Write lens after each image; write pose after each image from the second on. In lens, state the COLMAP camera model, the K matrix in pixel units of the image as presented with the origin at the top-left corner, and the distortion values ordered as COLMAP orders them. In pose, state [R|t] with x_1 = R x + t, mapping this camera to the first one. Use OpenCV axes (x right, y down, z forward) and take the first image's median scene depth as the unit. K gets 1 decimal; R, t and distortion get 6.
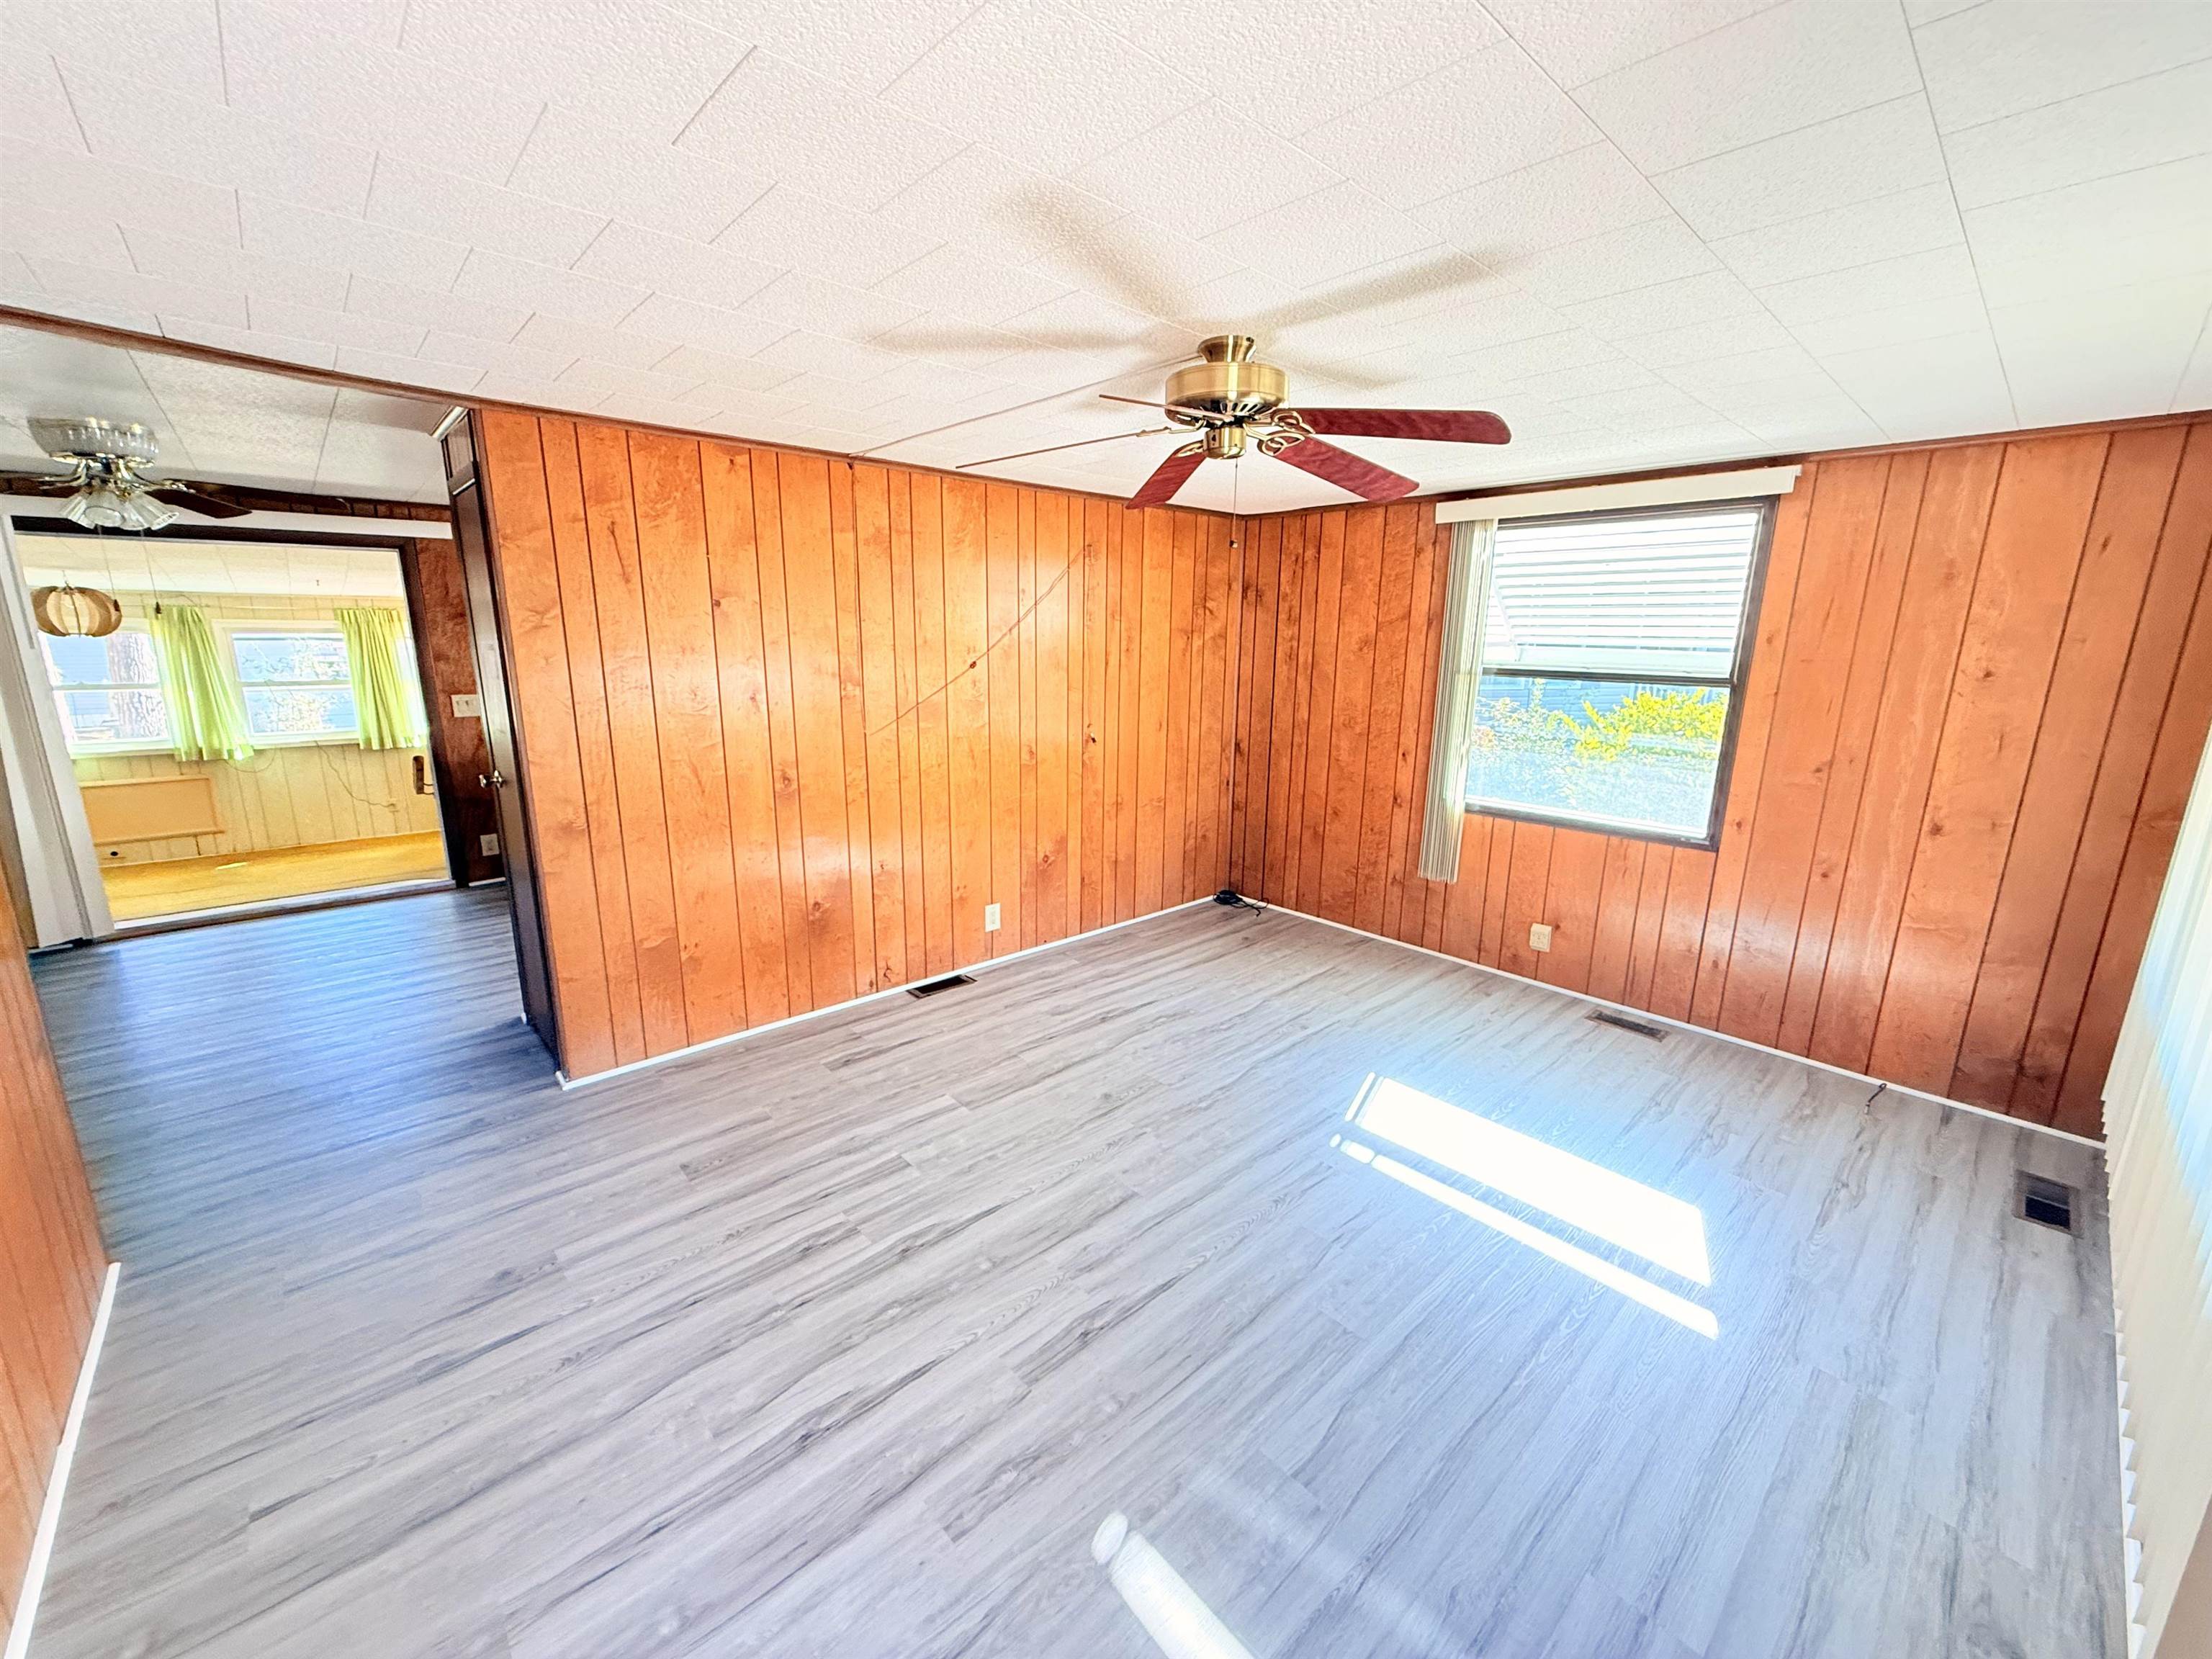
lens RADIAL K [[879.0, 0, 1105.0], [0, 879.0, 831.5], [0, 0, 1]] dist [0.000077, 0.000024]
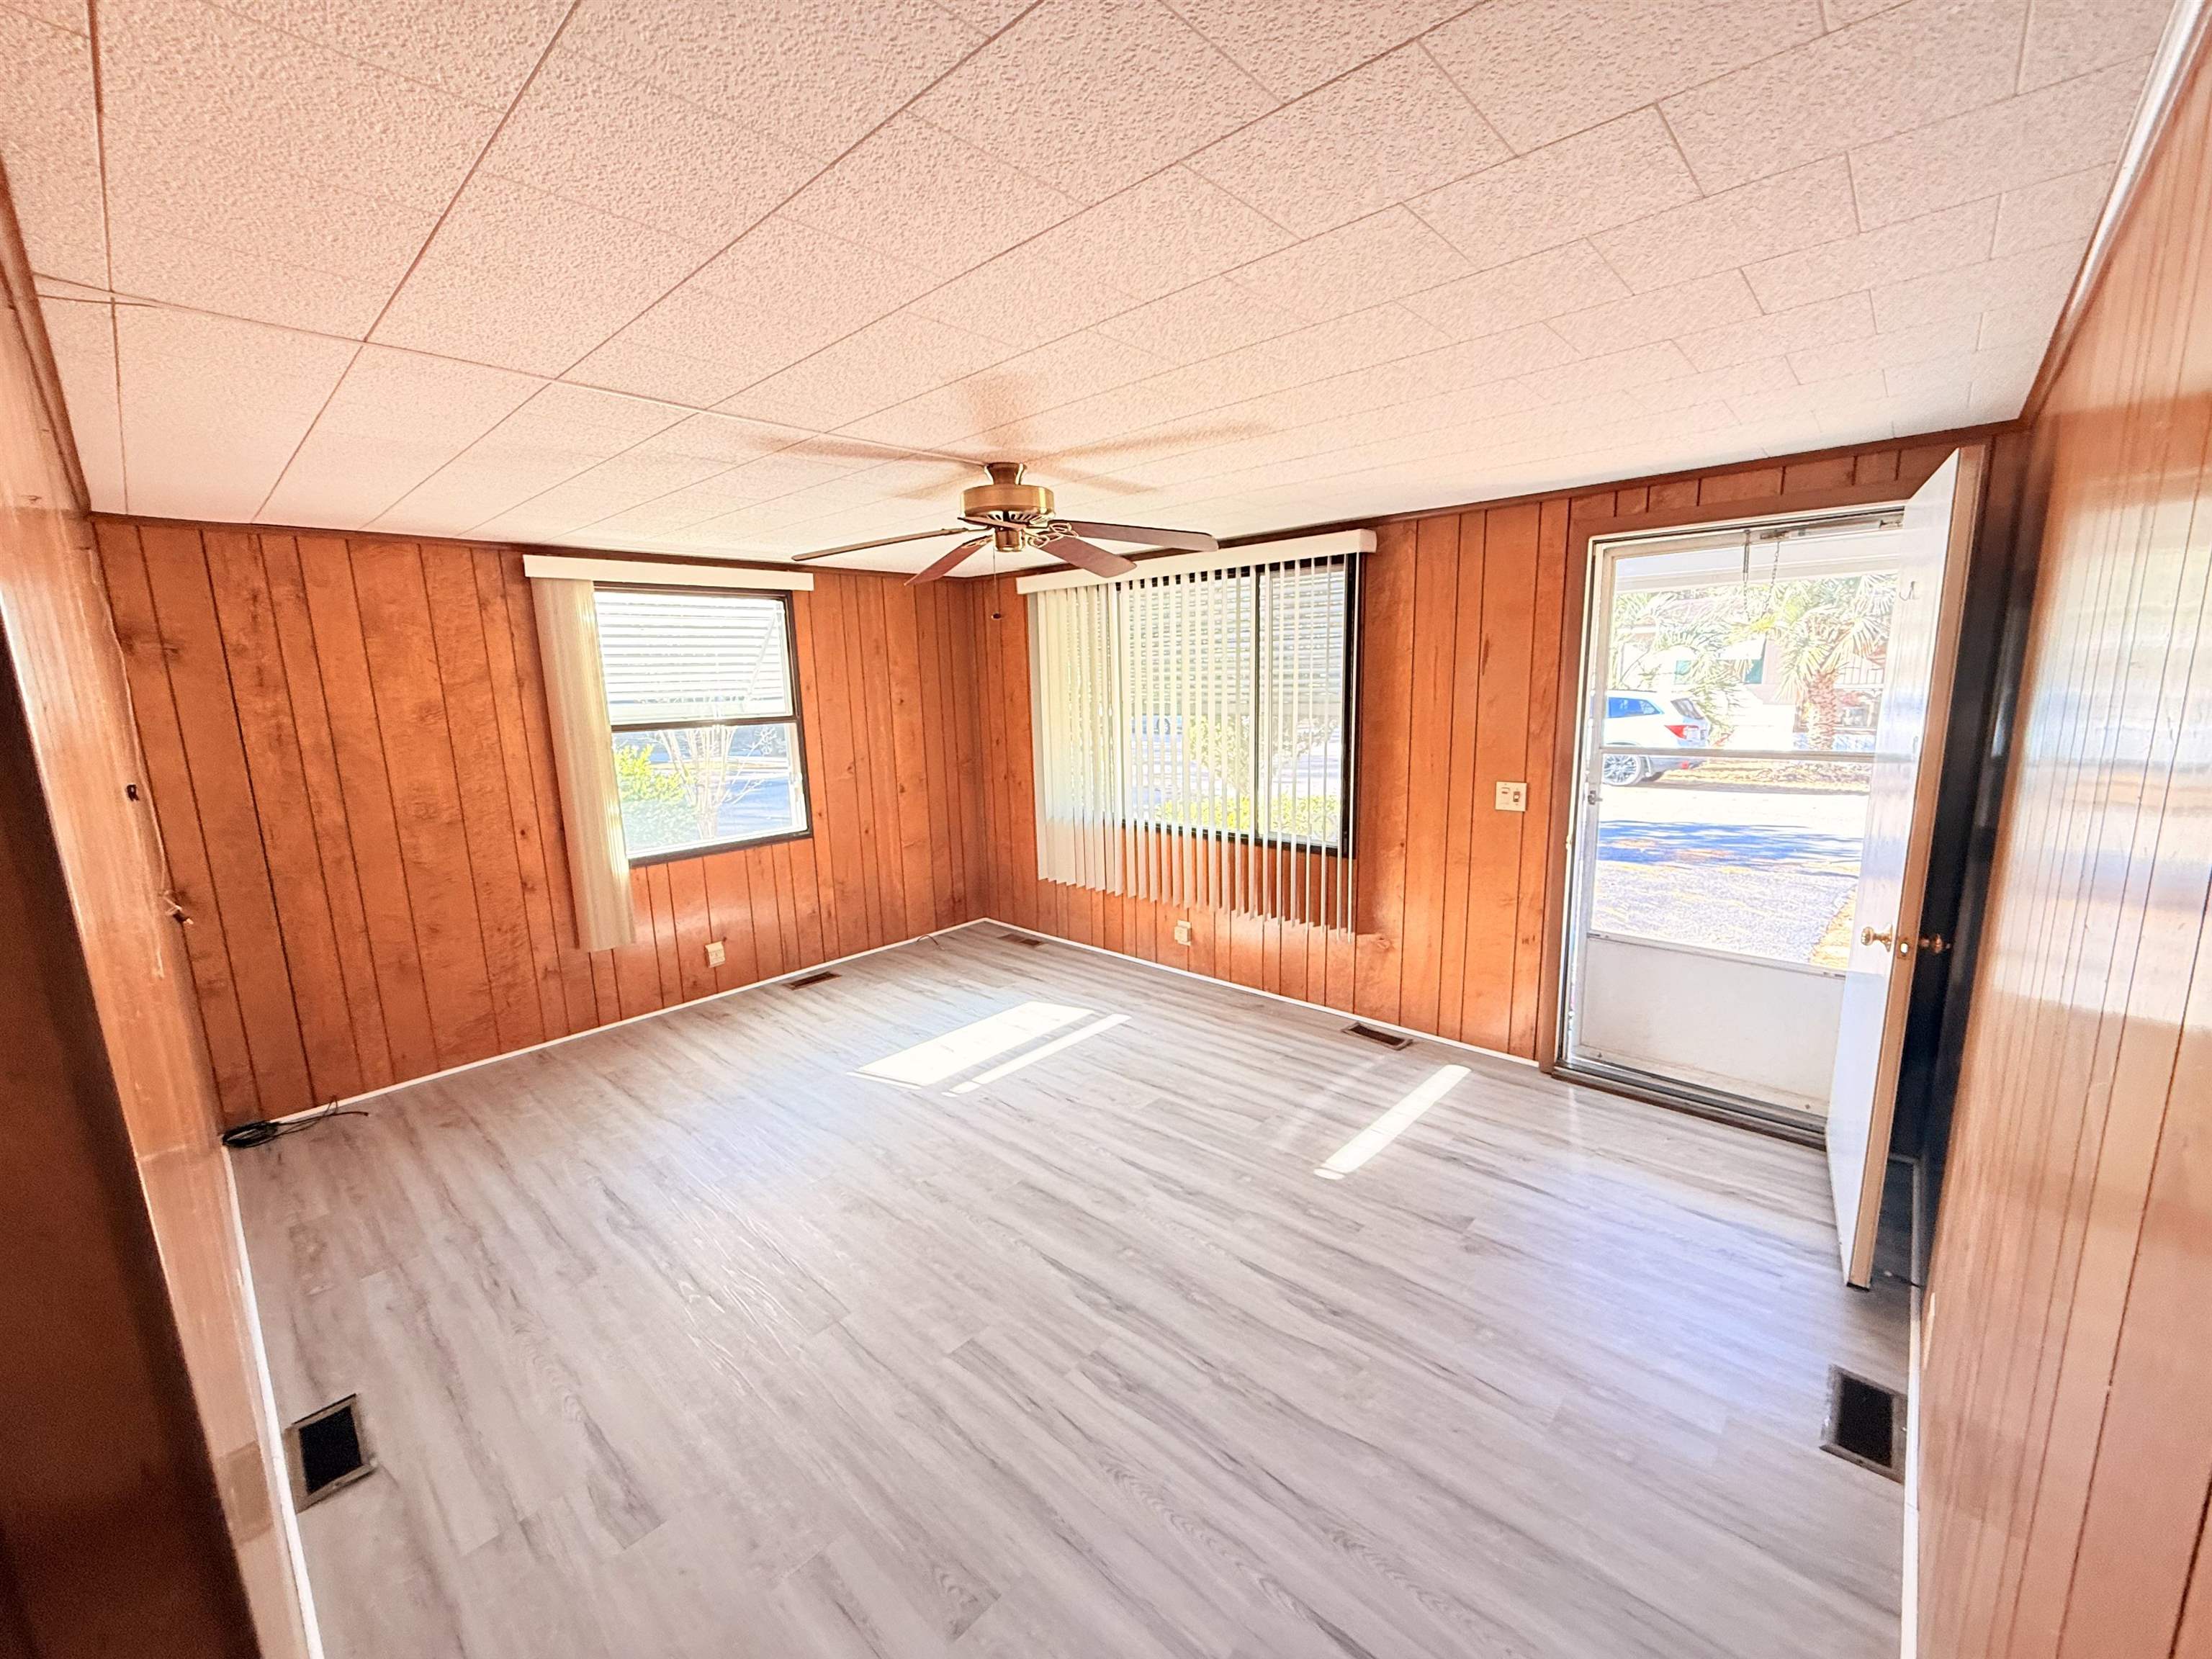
lens RADIAL K [[879.0, 0, 1100.8], [0, 879.0, 832.4], [0, 0, 1]] dist [0.000077, 0.000024]
pose [[-0.083436, -0.188395, 0.978543, -0.619752], [0.247974, 0.947153, 0.203495, -0.134600], [-0.965167, 0.259632, -0.032310, 0.517238]]
